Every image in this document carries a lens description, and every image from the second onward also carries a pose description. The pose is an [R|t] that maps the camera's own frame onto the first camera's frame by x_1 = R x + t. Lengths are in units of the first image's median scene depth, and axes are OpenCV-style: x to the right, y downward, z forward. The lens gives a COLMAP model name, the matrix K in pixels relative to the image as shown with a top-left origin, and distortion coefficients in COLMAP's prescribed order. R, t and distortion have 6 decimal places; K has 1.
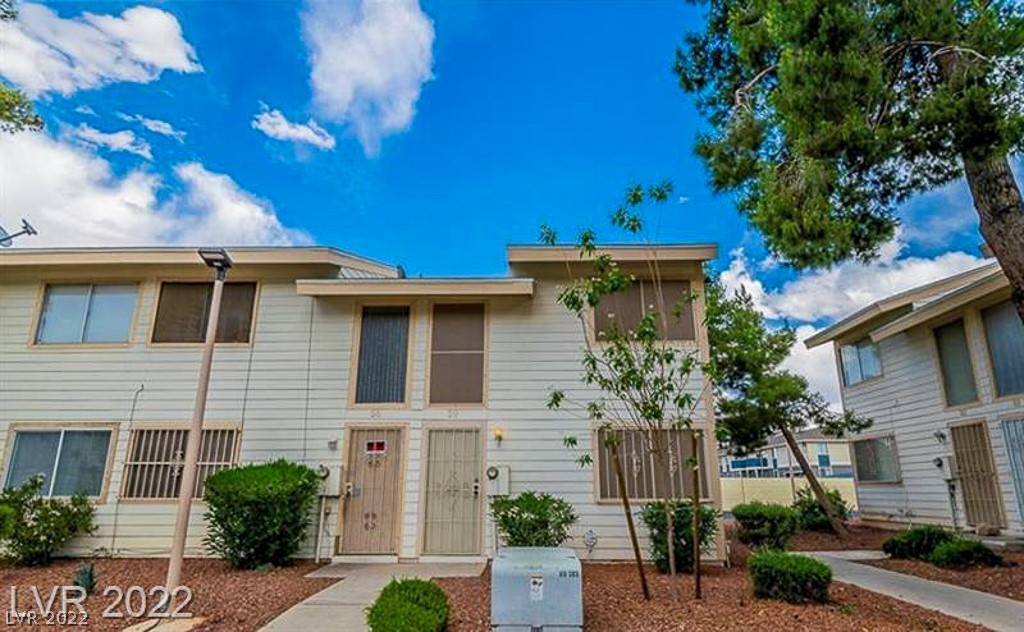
lens RADIAL K [[560.9, 0, 512.0], [0, 560.9, 316.0], [0, 0, 1]] dist [-0.002088, -0.000300]
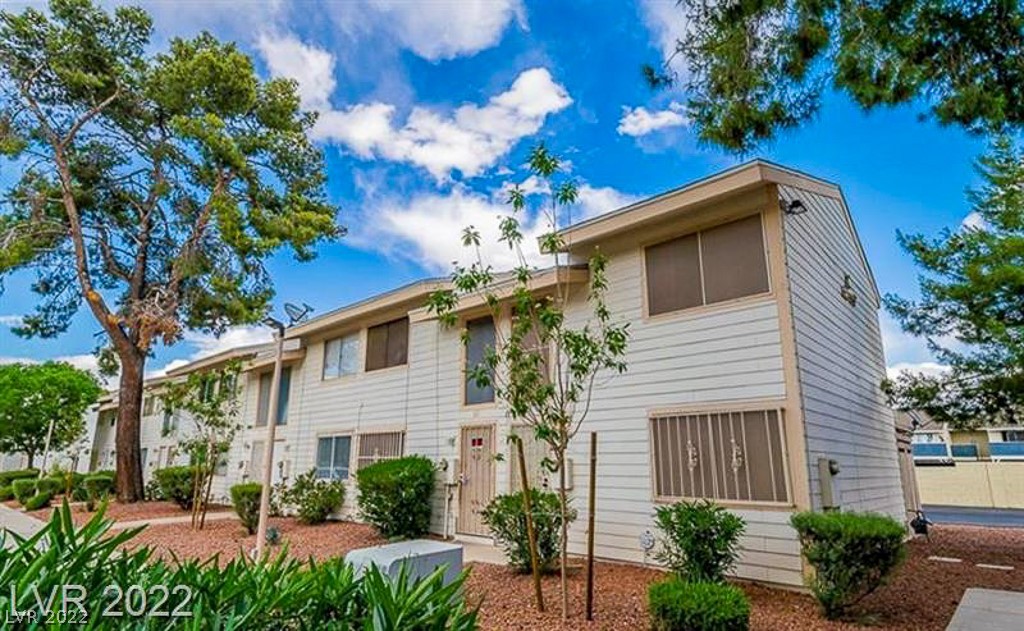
lens RADIAL K [[587.8, 0, 512.0], [0, 587.8, 315.5], [0, 0, 1]] dist [0.004512, 0.000344]
pose [[0.704483, -0.169350, -0.689220, 0.627653], [0.193280, 0.980188, -0.043284, 0.042624], [0.682896, -0.102720, 0.723258, 0.196040]]
